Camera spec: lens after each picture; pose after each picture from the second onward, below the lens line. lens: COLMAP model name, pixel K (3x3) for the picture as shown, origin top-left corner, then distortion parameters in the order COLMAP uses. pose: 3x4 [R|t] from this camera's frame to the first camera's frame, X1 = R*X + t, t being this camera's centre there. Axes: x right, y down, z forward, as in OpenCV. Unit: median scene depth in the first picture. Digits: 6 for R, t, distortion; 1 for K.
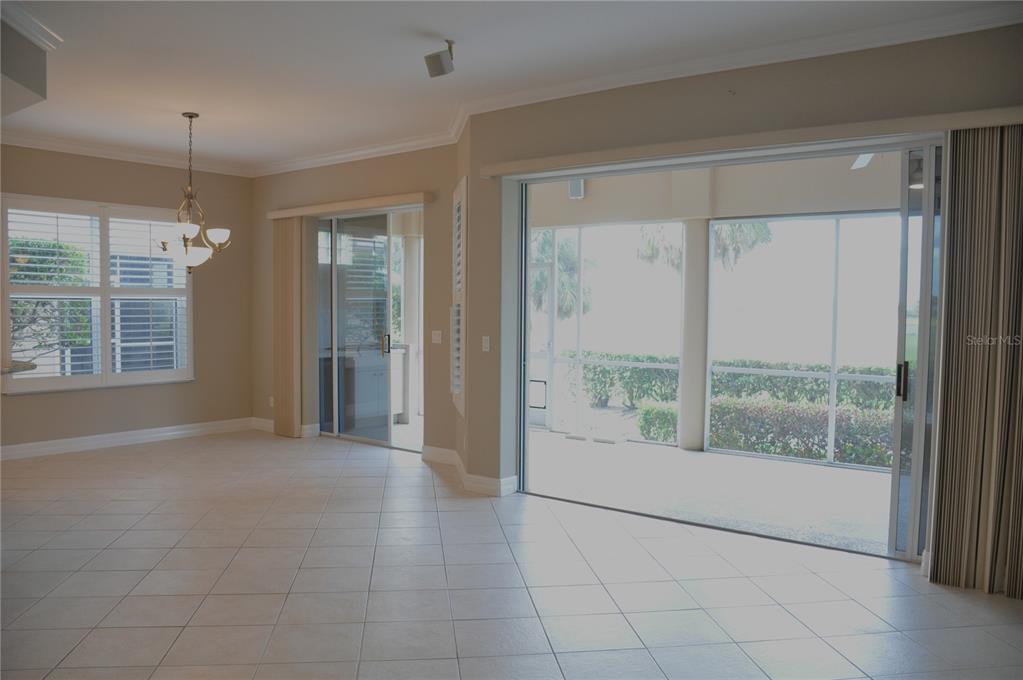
lens RADIAL K [[794.9, 0, 517.2], [0, 794.9, 352.3], [0, 0, 1]] dist [-0.153029, 0.109584]
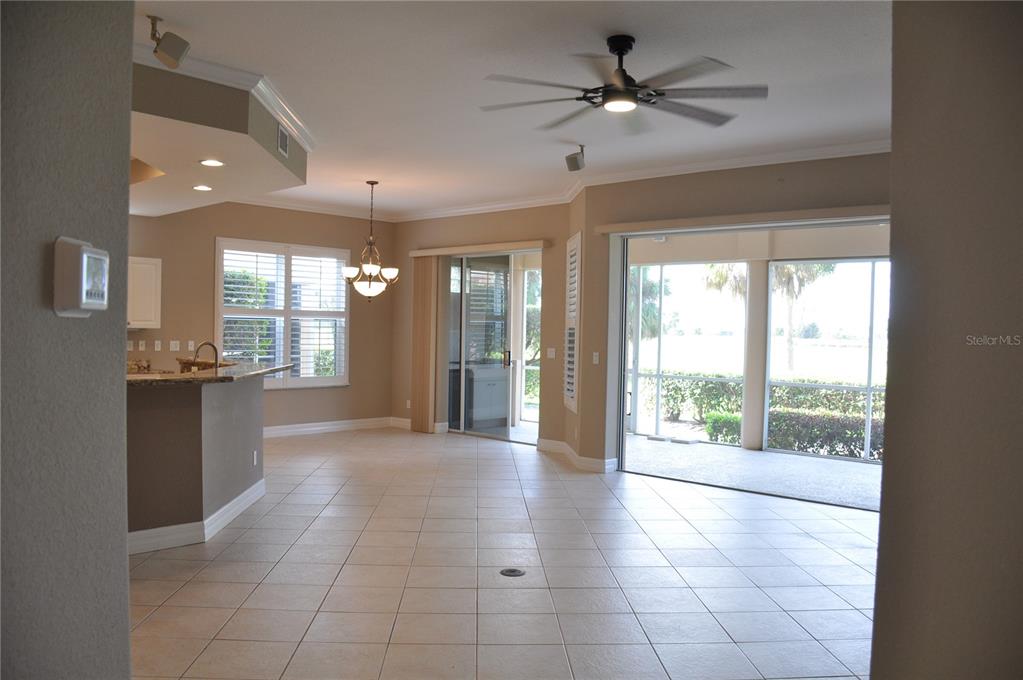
lens RADIAL K [[794.9, 0, 517.2], [0, 794.9, 352.3], [0, 0, 1]] dist [-0.153029, 0.109584]
pose [[0.996489, 0.014522, -0.082458, -0.043180], [-0.016785, 0.999499, -0.026815, 0.012463], [0.082027, 0.028105, 0.996234, -0.240002]]
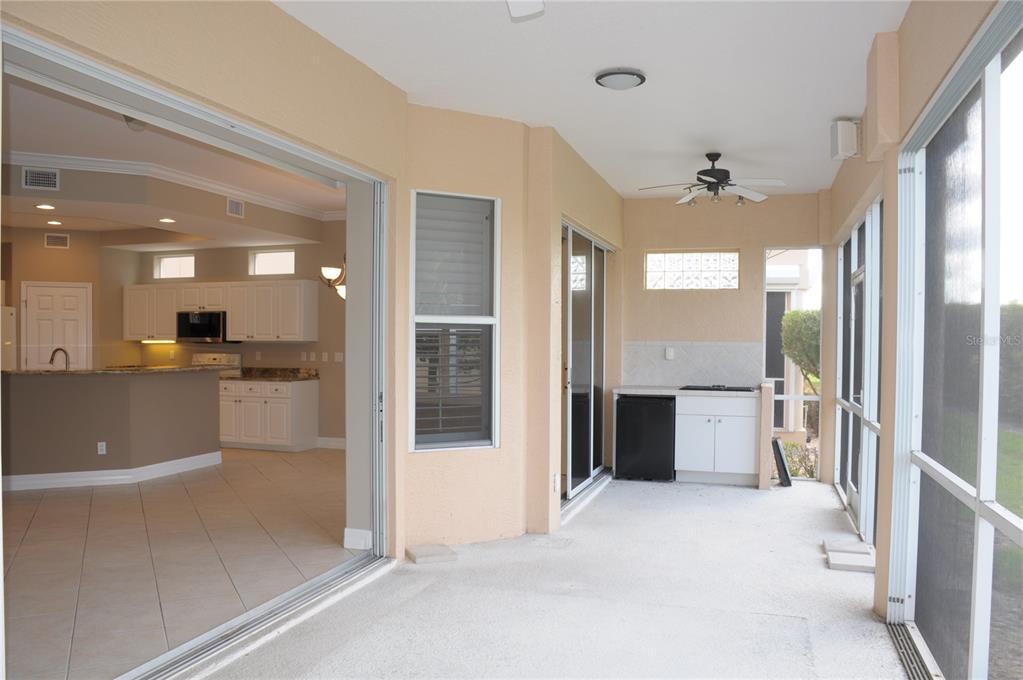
lens RADIAL K [[794.9, 0, 517.2], [0, 794.9, 352.3], [0, 0, 1]] dist [-0.153029, 0.109584]
pose [[0.340389, 0.006666, -0.940261, 0.598804], [-0.057870, 0.998228, -0.013873, -0.022967], [0.938502, 0.059135, 0.340171, 0.616525]]
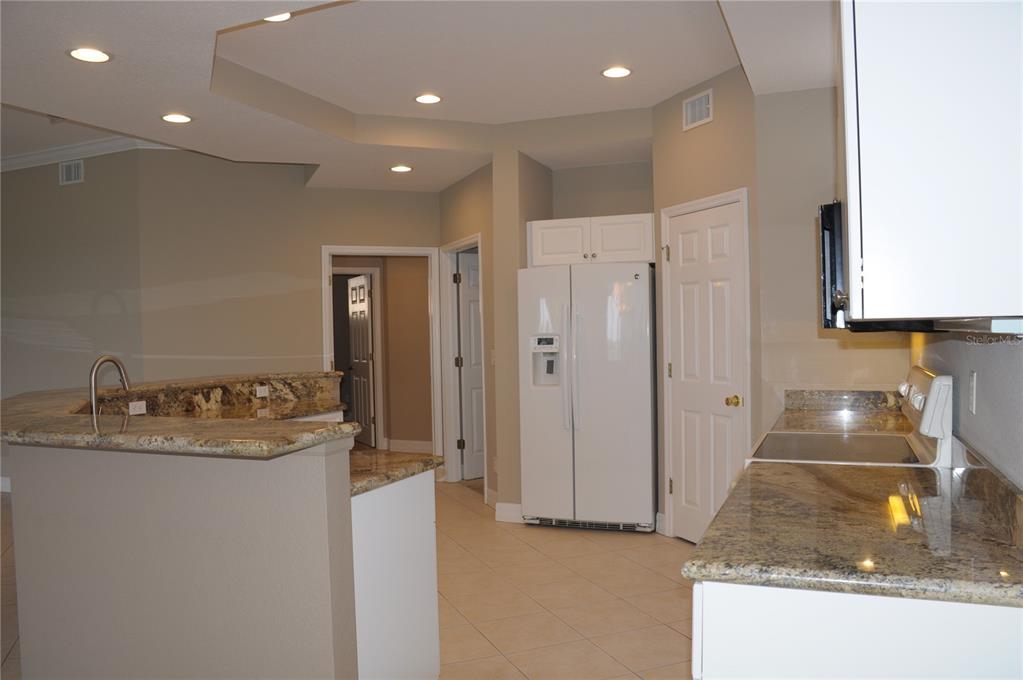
lens RADIAL K [[794.9, 0, 517.2], [0, 794.9, 352.3], [0, 0, 1]] dist [-0.153029, 0.109584]
pose [[-0.967233, 0.024173, -0.252738, -0.476815], [0.002623, 0.996356, 0.085257, -0.045972], [0.253878, 0.081801, -0.963771, 0.851993]]
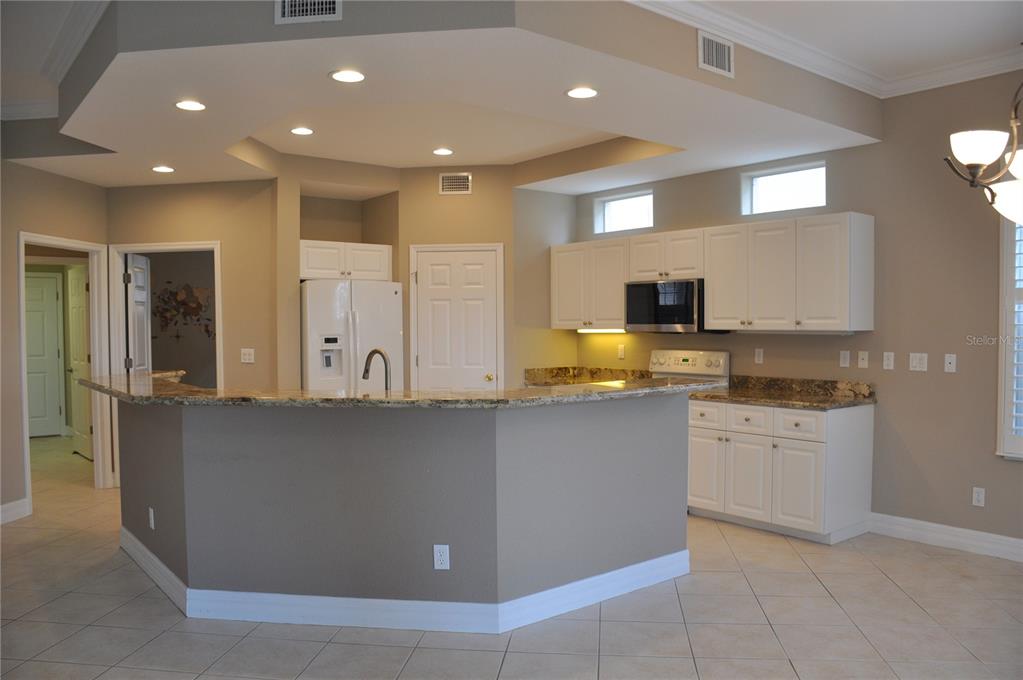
lens RADIAL K [[794.9, 0, 517.2], [0, 794.9, 352.3], [0, 0, 1]] dist [-0.153029, 0.109584]
pose [[-0.245868, 0.027569, -0.968911, 0.043502], [-0.054910, 0.997594, 0.042319, -0.031885], [0.967747, 0.063608, -0.243762, 0.614545]]
